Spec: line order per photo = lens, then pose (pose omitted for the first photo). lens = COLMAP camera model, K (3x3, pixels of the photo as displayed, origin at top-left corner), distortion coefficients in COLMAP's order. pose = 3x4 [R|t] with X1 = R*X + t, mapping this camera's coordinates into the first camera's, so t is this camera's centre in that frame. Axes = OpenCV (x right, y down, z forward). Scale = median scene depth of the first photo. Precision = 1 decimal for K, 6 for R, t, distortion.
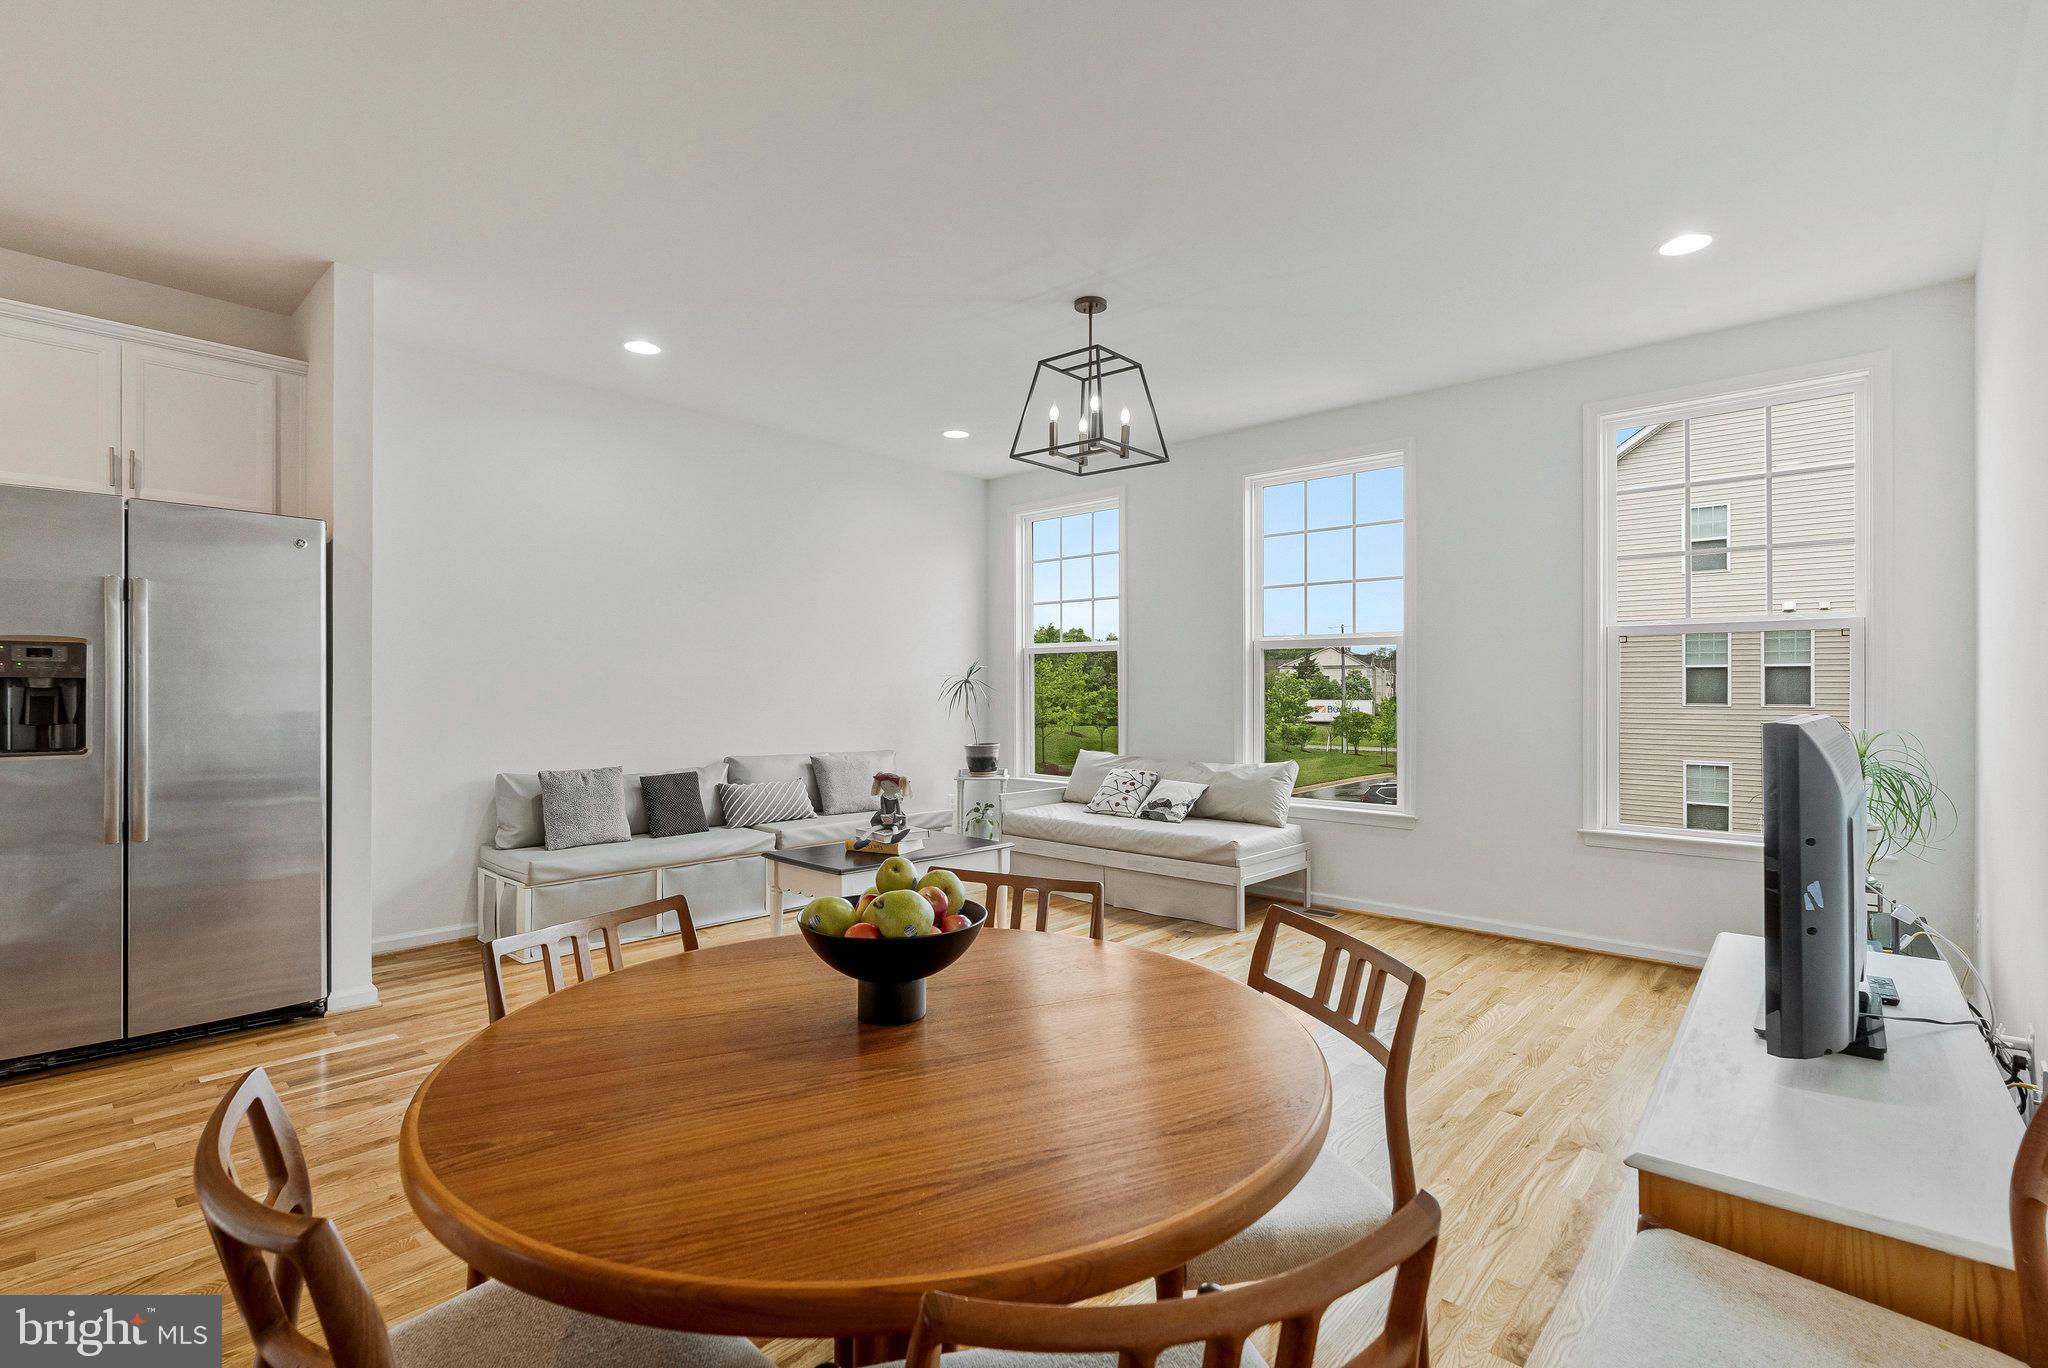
lens RADIAL K [[947.7, 0, 1032.9], [0, 947.7, 680.9], [0, 0, 1]] dist [-0.008133, 0.000734]
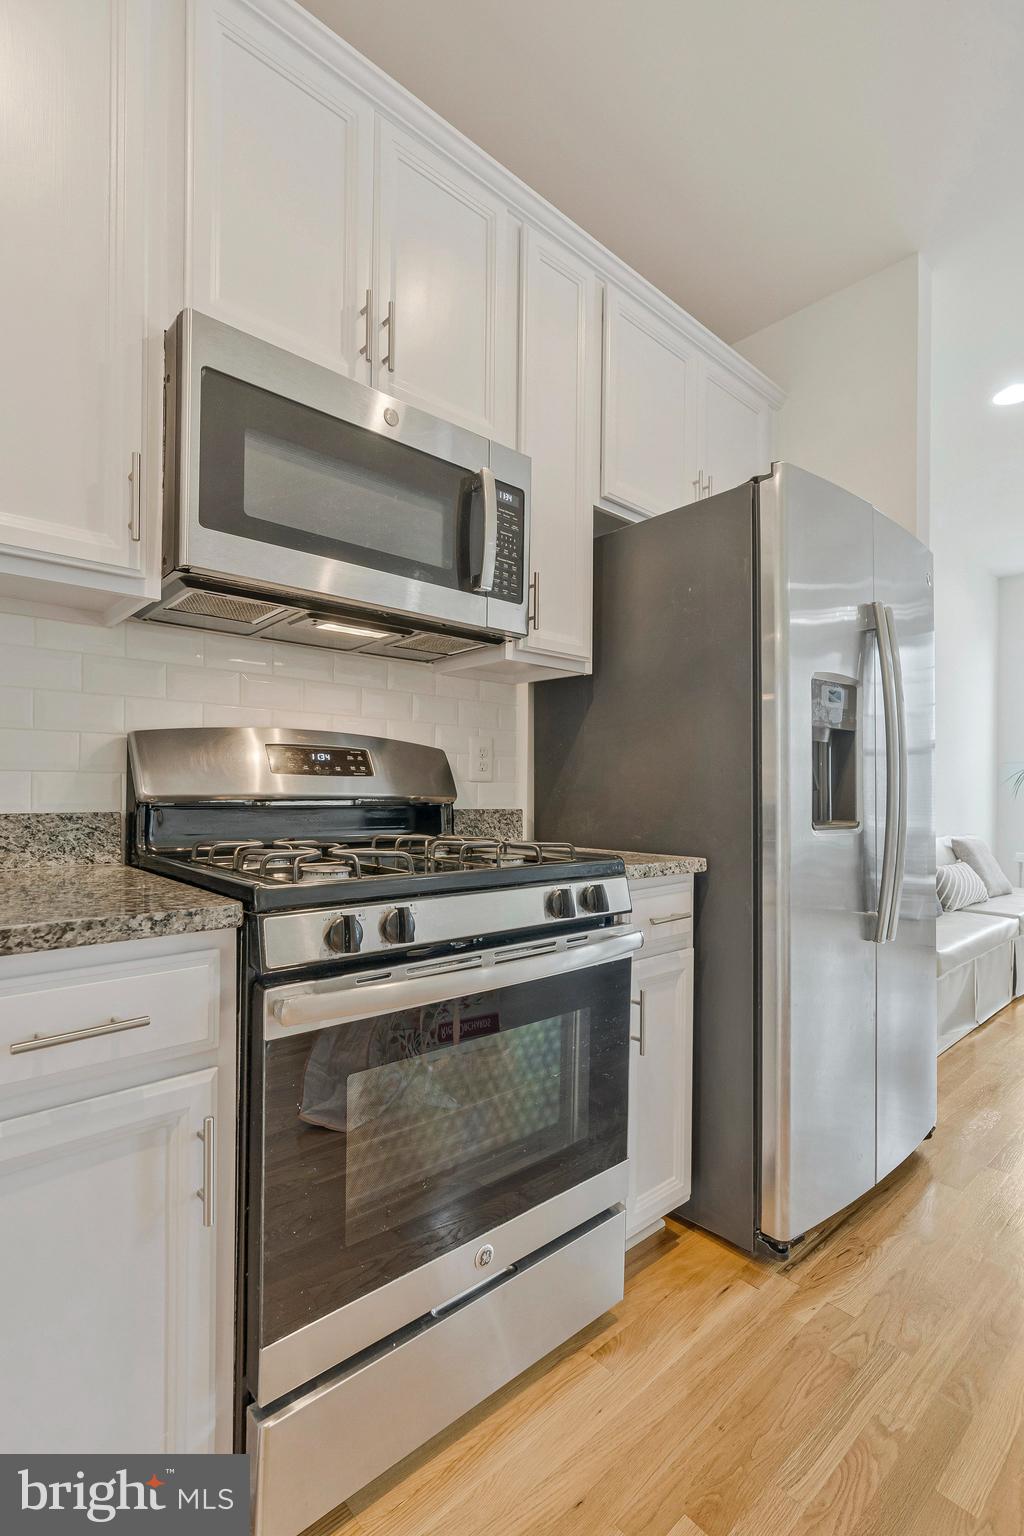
lens RADIAL K [[710.8, 0, 502.7], [0, 710.8, 794.1], [0, 0, 1]] dist [-0.008133, 0.000734]
pose [[0.993765, 0.005425, -0.111360, -0.937902], [-0.003656, 0.999864, 0.016090, 0.031254], [0.111432, -0.015582, 0.993650, 0.289990]]
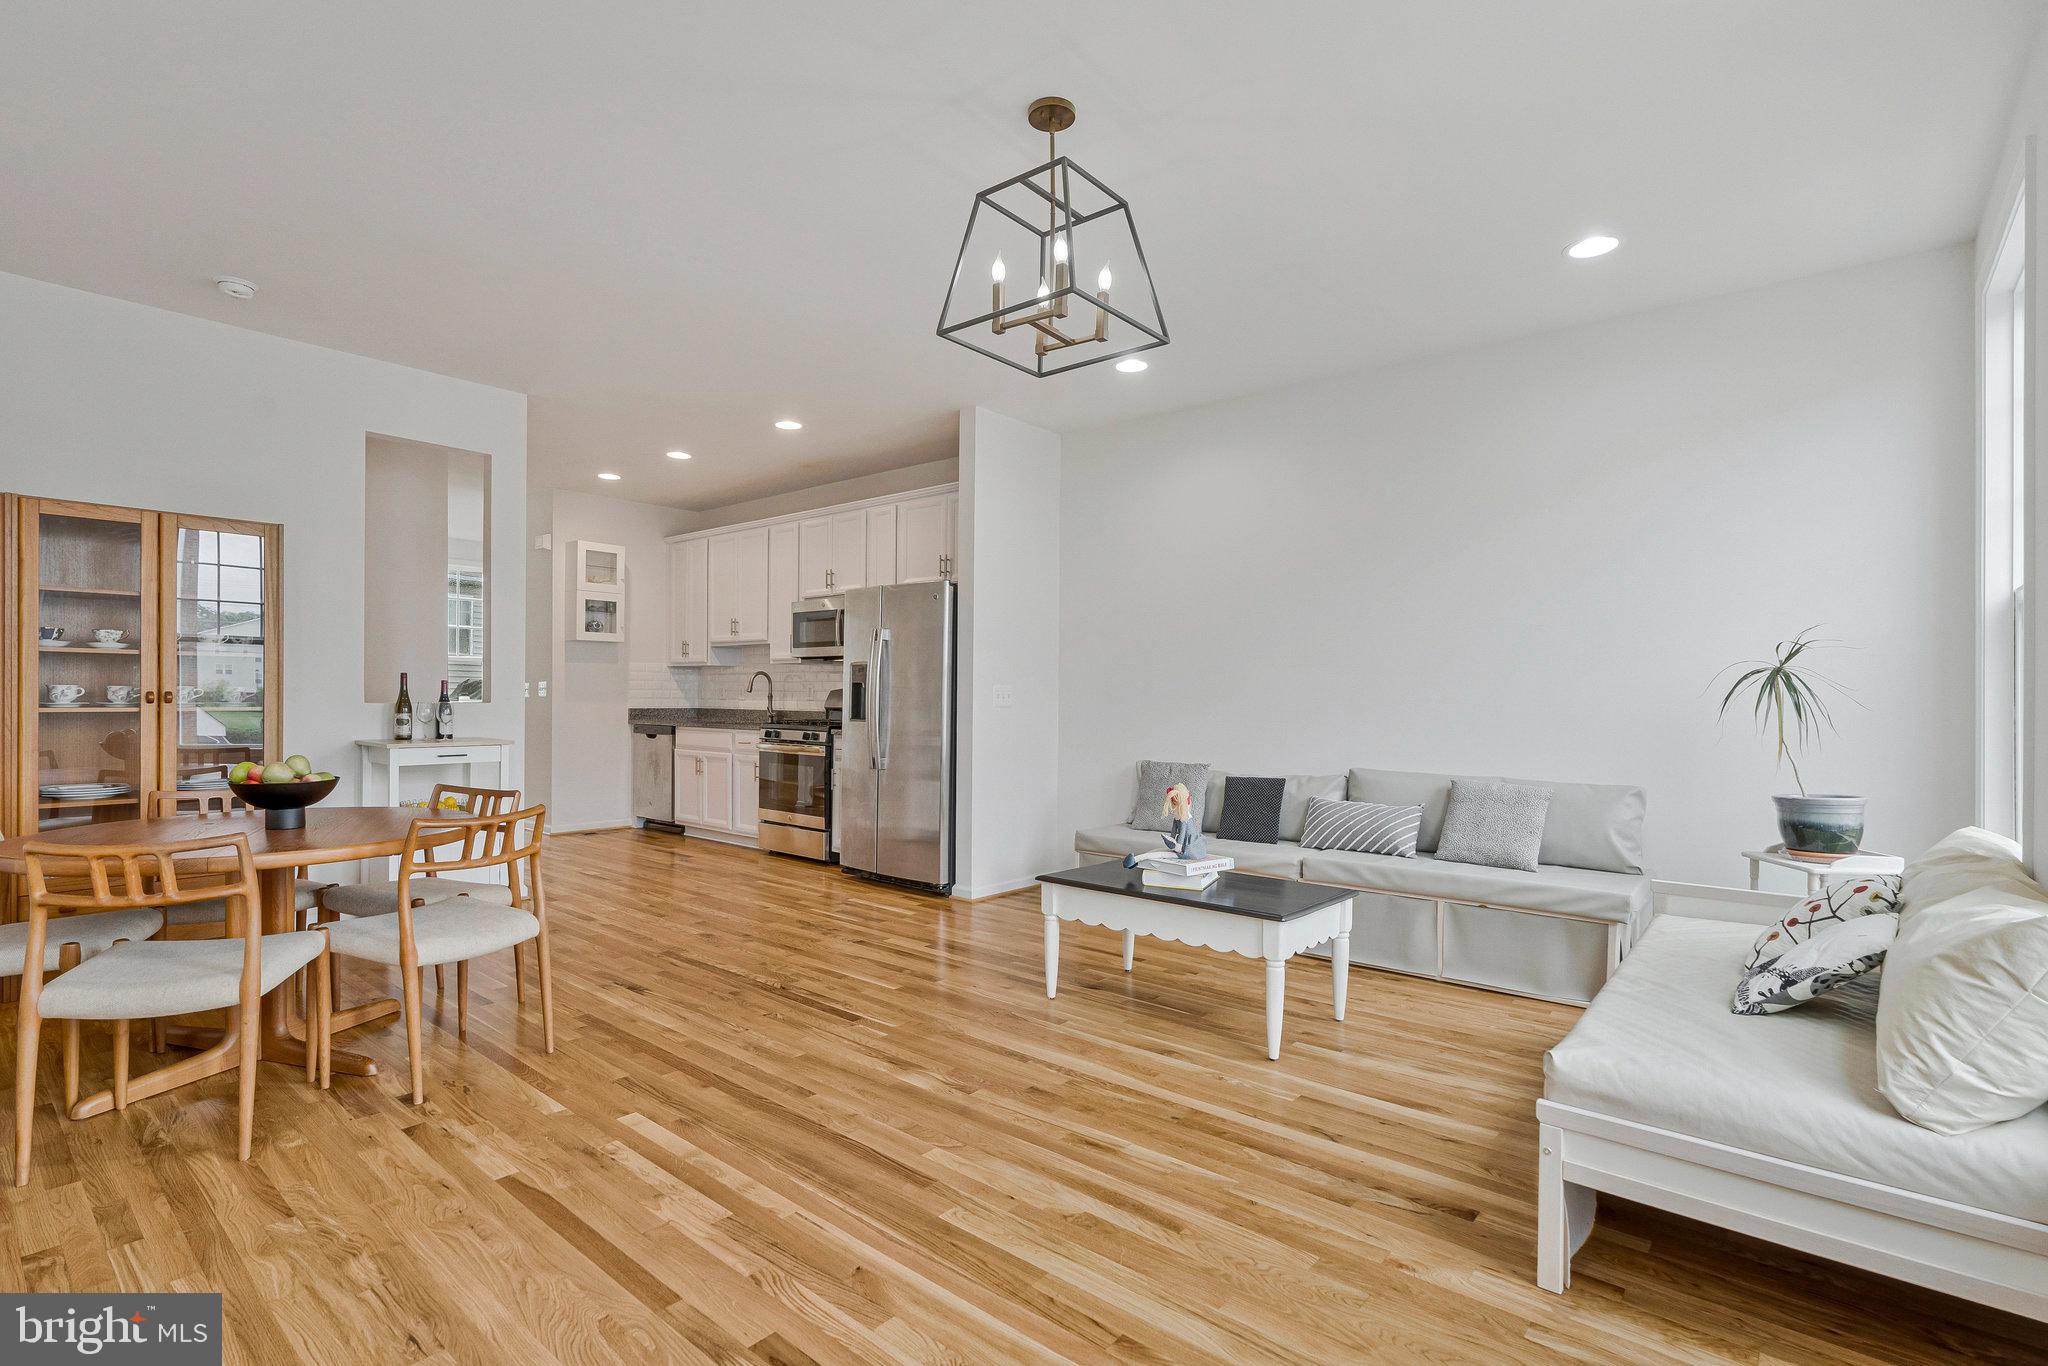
lens RADIAL K [[957.7, 0, 1024.1], [0, 957.7, 697.5], [0, 0, 1]] dist [-0.004800, 0.000523]
pose [[0.031320, -0.005698, -0.999493, 0.746800], [0.000497, 0.999984, -0.005685, 0.030228], [0.999509, -0.000318, 0.031323, 0.955712]]
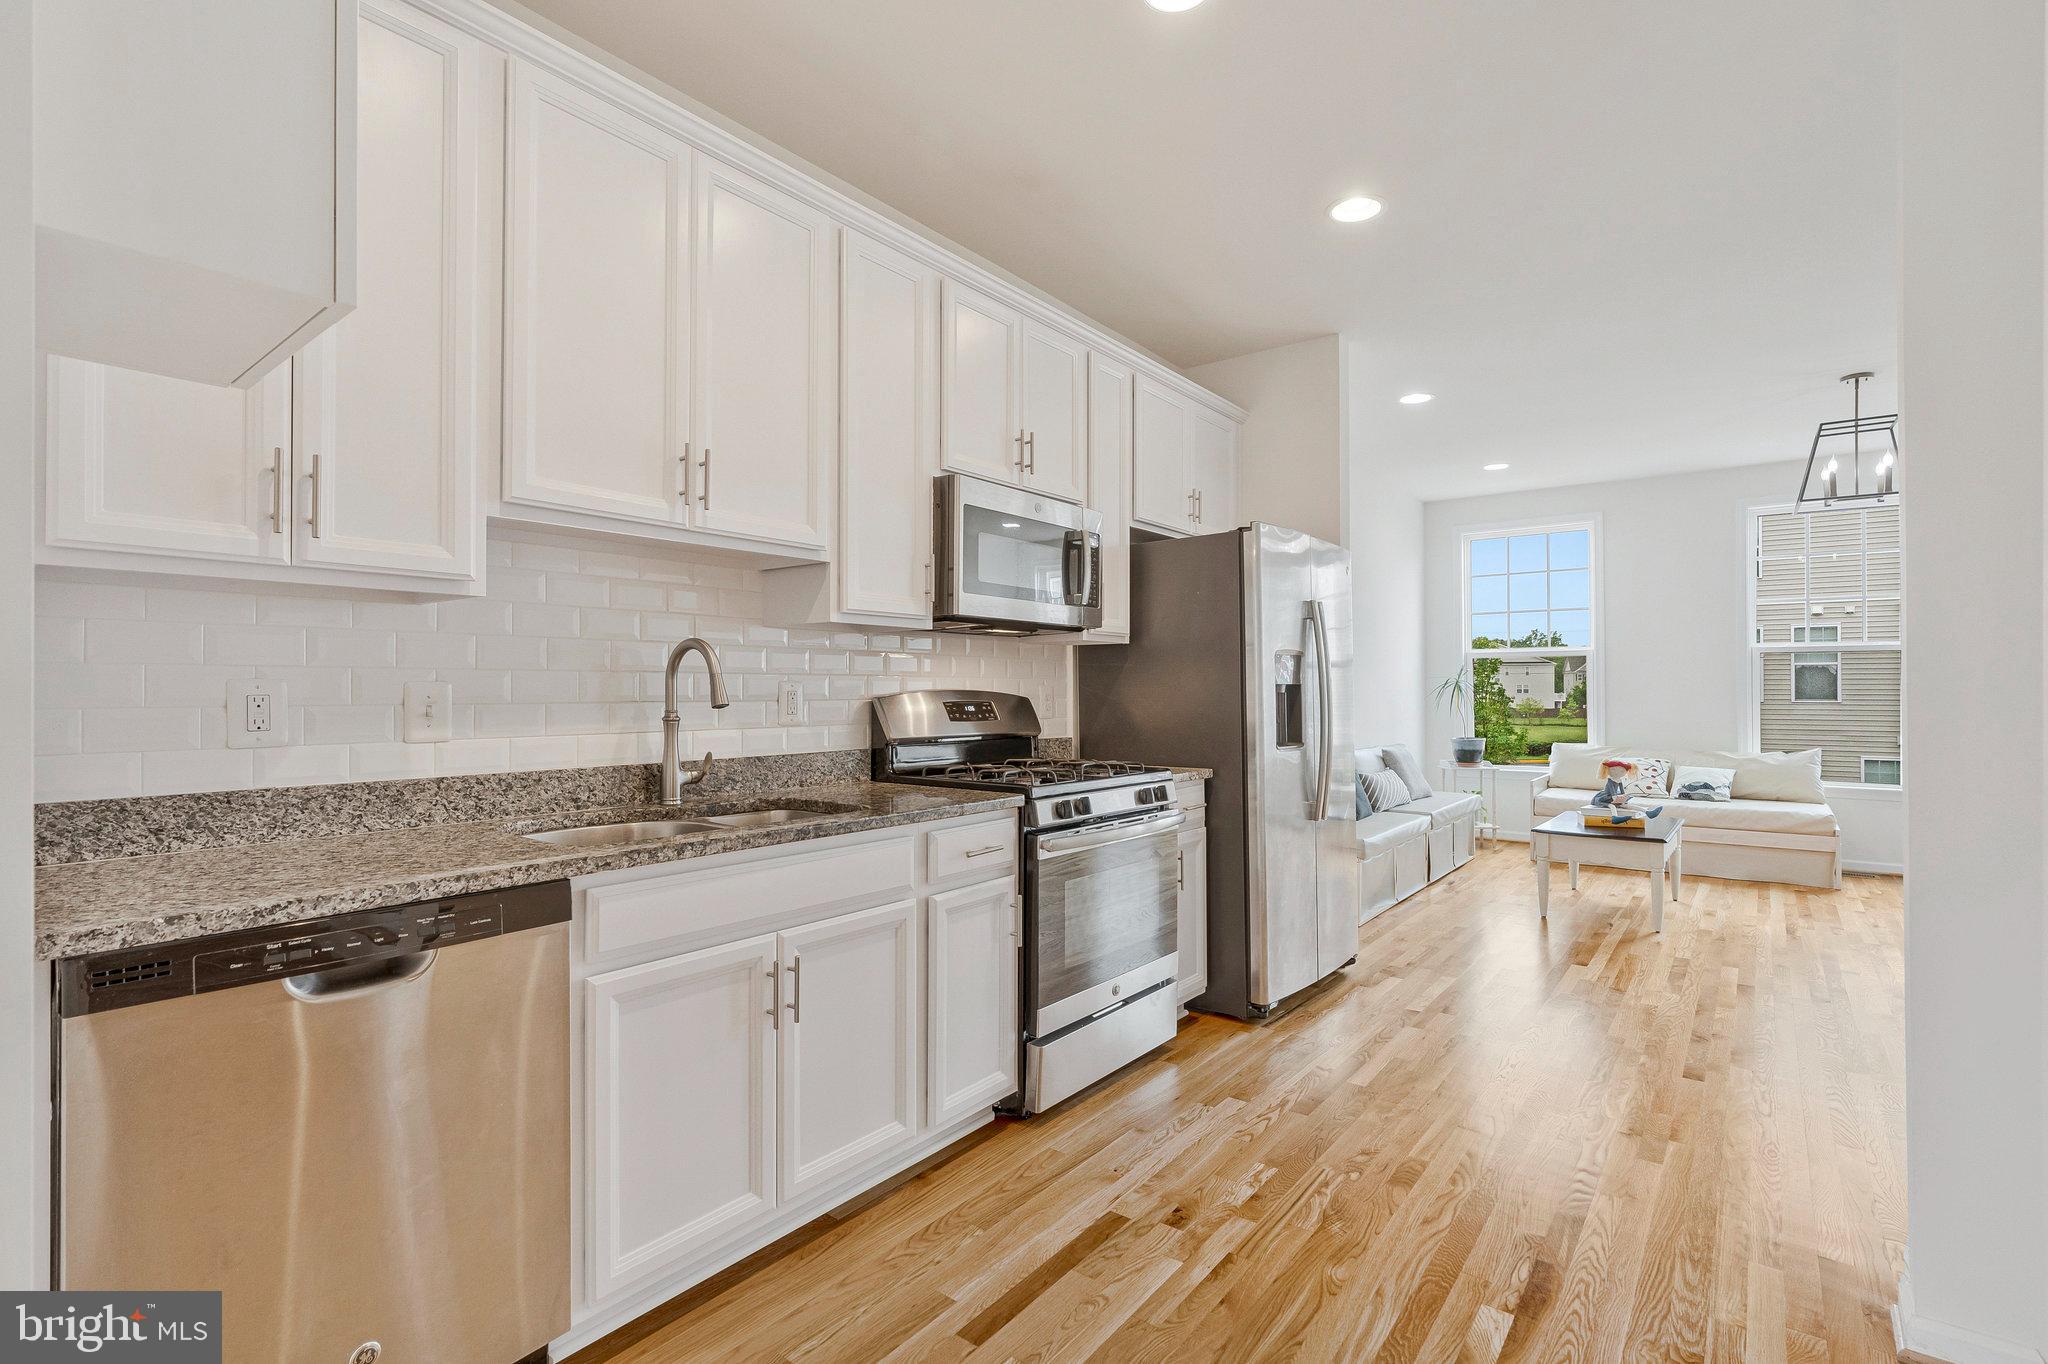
lens RADIAL K [[939.3, 0, 1031.9], [0, 939.3, 689.2], [0, 0, 1]] dist [-0.003219, 0.000214]
pose [[0.997549, -0.006090, 0.069712, -1.095476], [0.005475, 0.999944, 0.009005, -0.007839], [-0.069763, -0.008601, 0.997527, -0.142350]]
